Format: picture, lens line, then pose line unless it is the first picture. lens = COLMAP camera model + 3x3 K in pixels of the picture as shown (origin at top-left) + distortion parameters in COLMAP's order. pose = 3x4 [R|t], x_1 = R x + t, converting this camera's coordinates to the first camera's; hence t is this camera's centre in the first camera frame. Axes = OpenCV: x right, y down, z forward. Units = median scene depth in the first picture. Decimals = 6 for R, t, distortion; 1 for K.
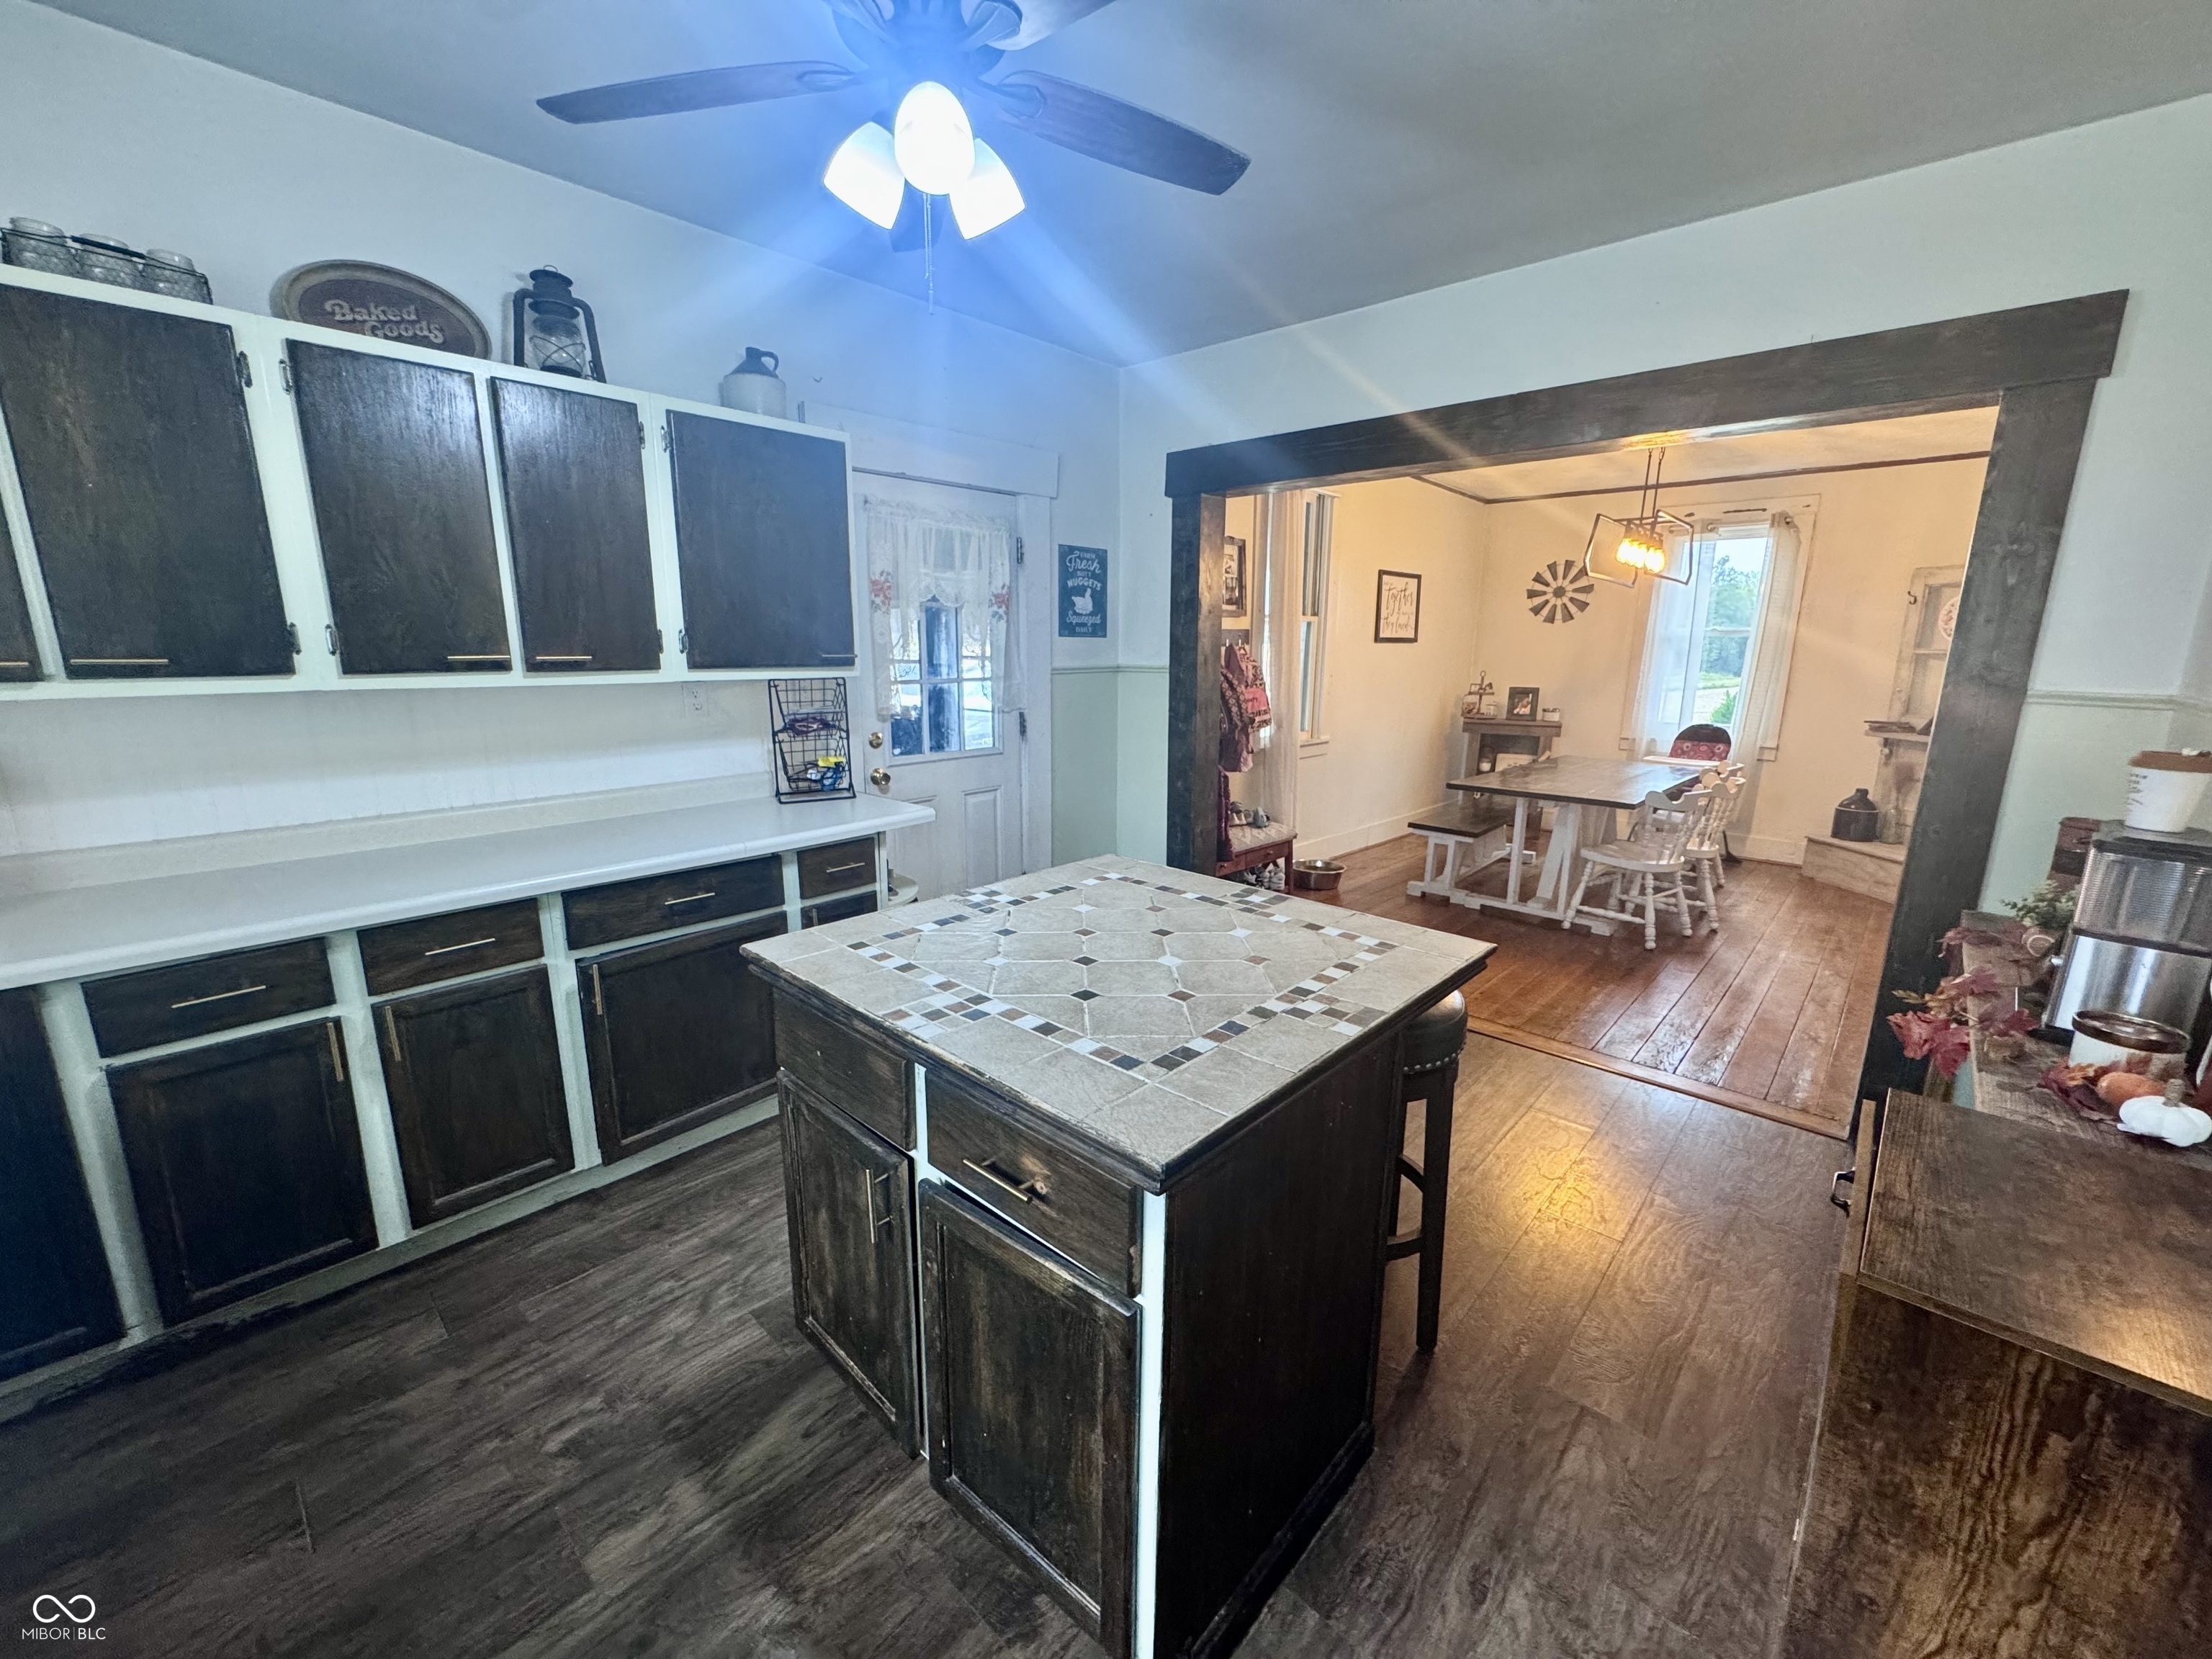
lens RADIAL K [[886.6, 0, 1100.4], [0, 886.6, 835.6], [0, 0, 1]] dist [-0.004128, -0.000232]
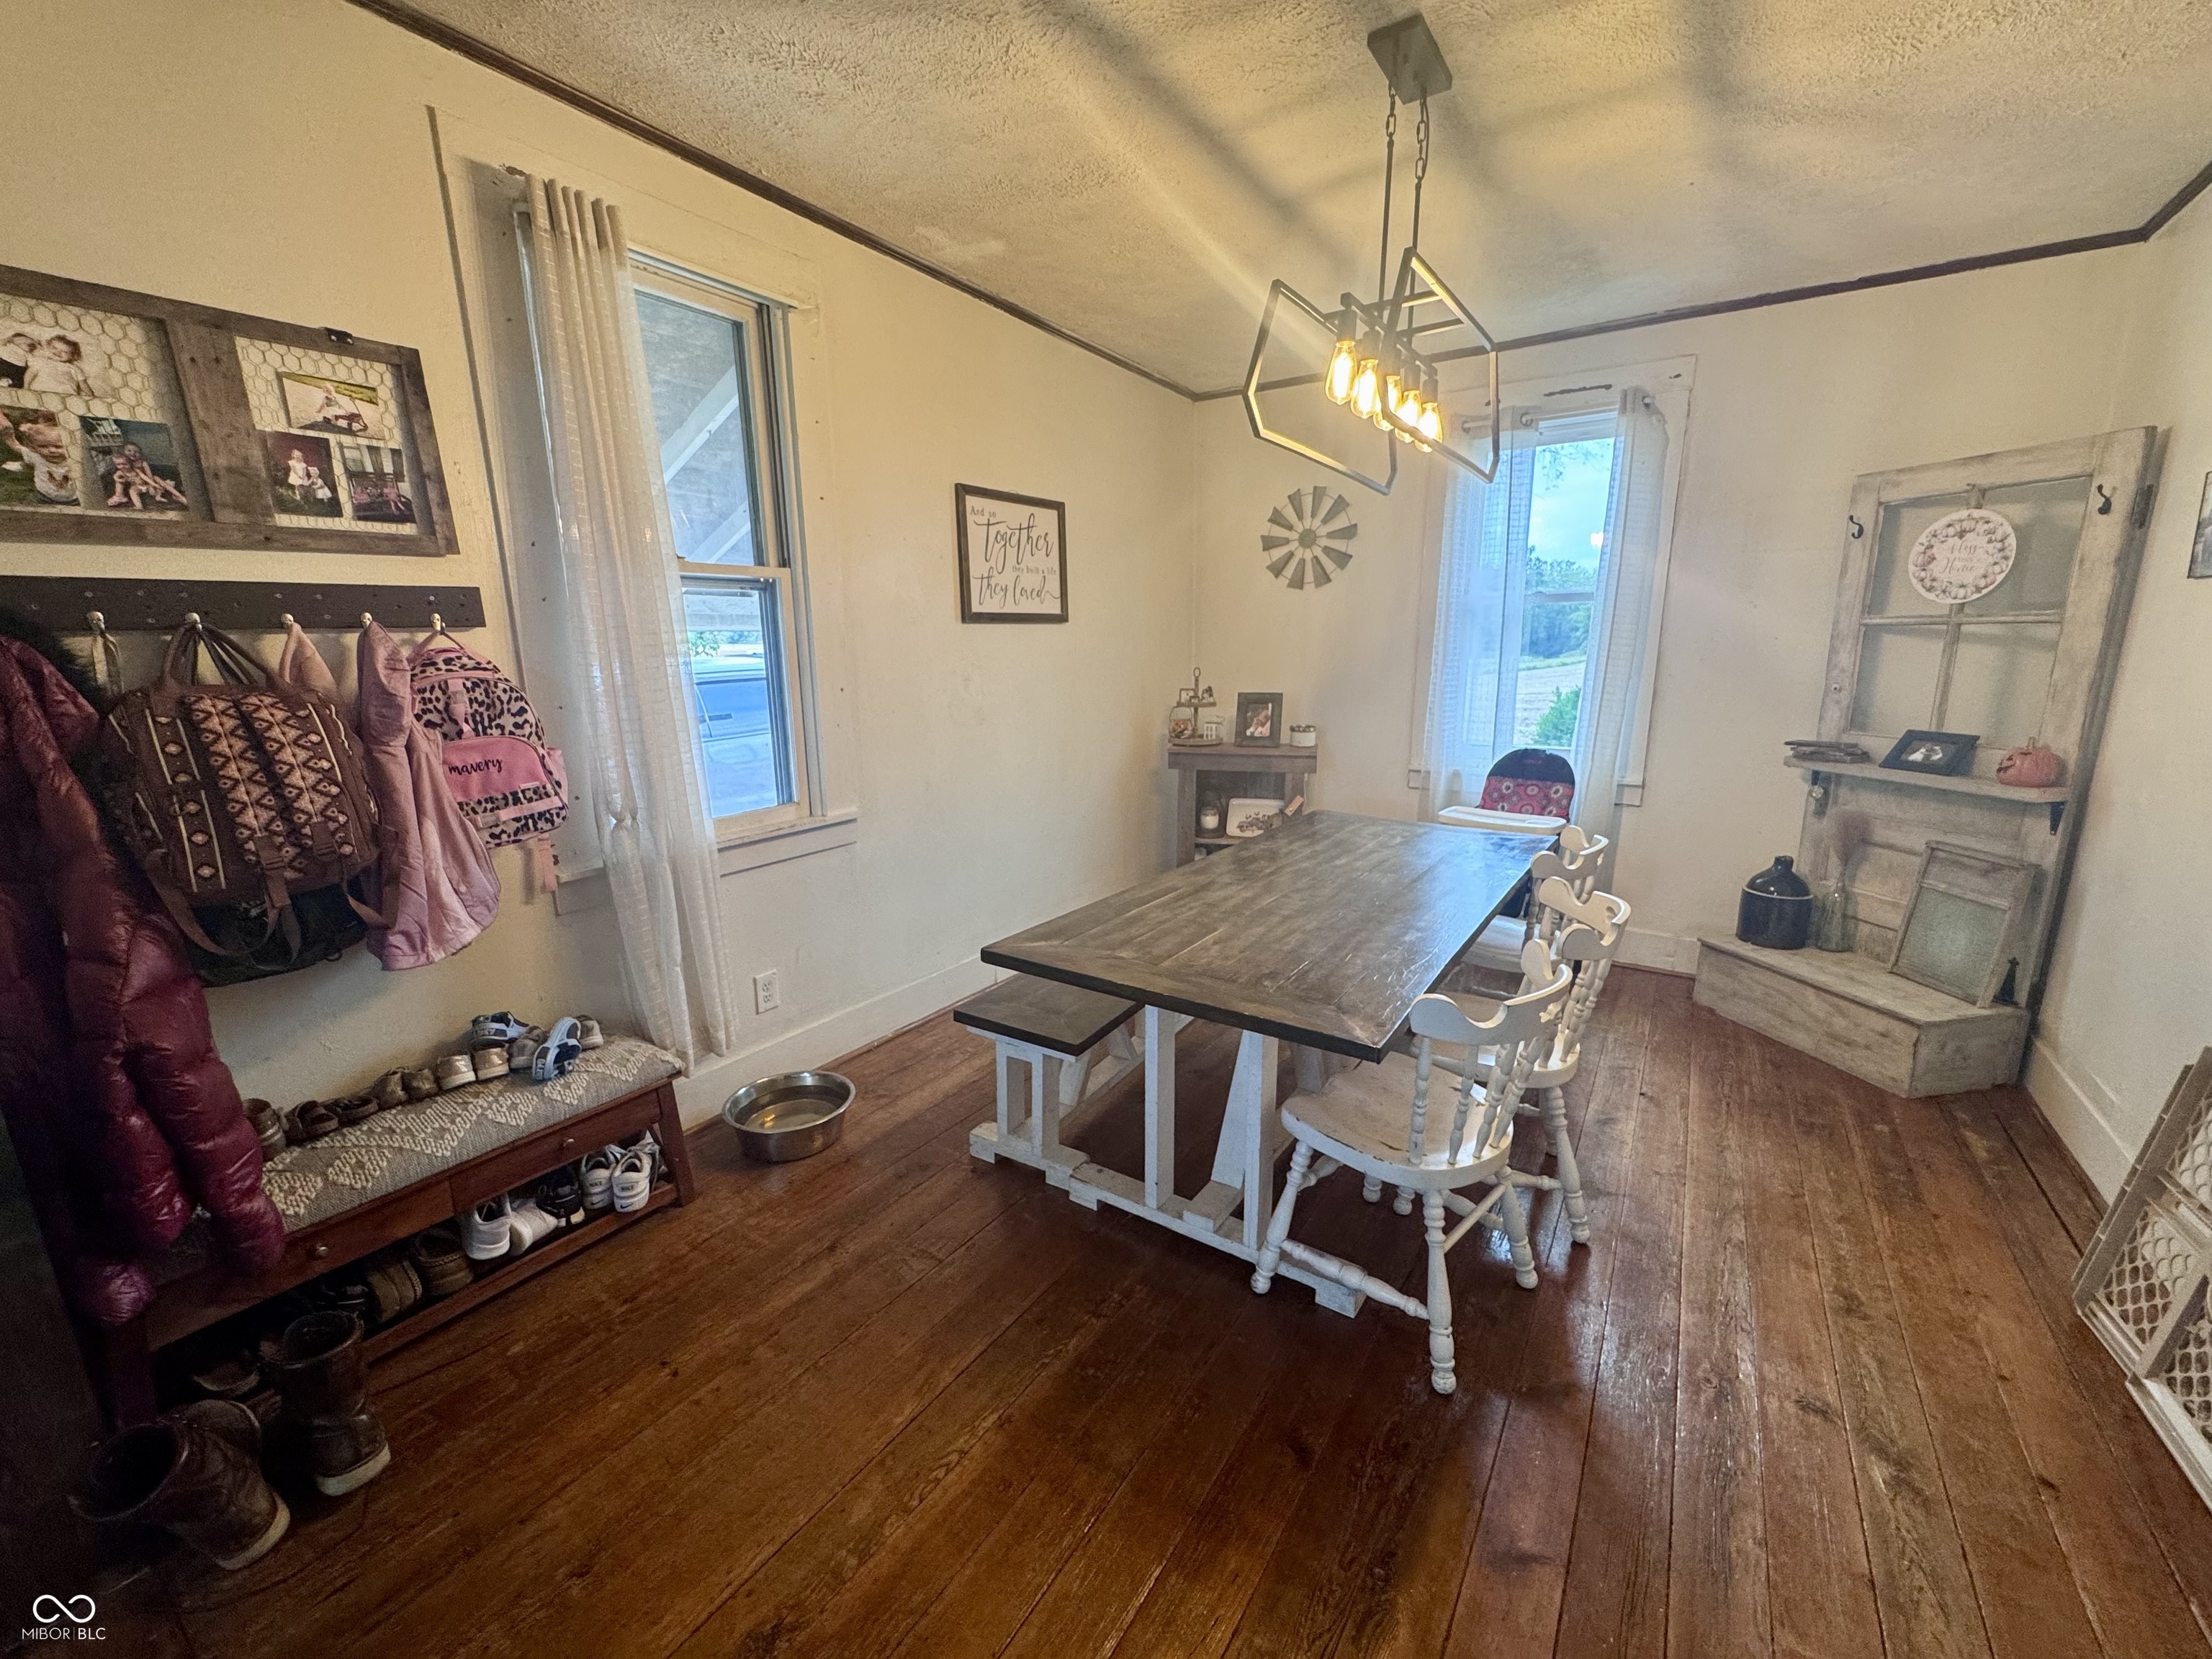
lens RADIAL K [[886.6, 0, 1103.0], [0, 886.6, 836.0], [0, 0, 1]] dist [-0.004128, -0.000232]
pose [[0.986793, -0.052107, 0.153375, 0.308540], [0.051039, 0.998637, 0.010894, -0.091132], [-0.153734, -0.002922, 0.988108, 0.462688]]
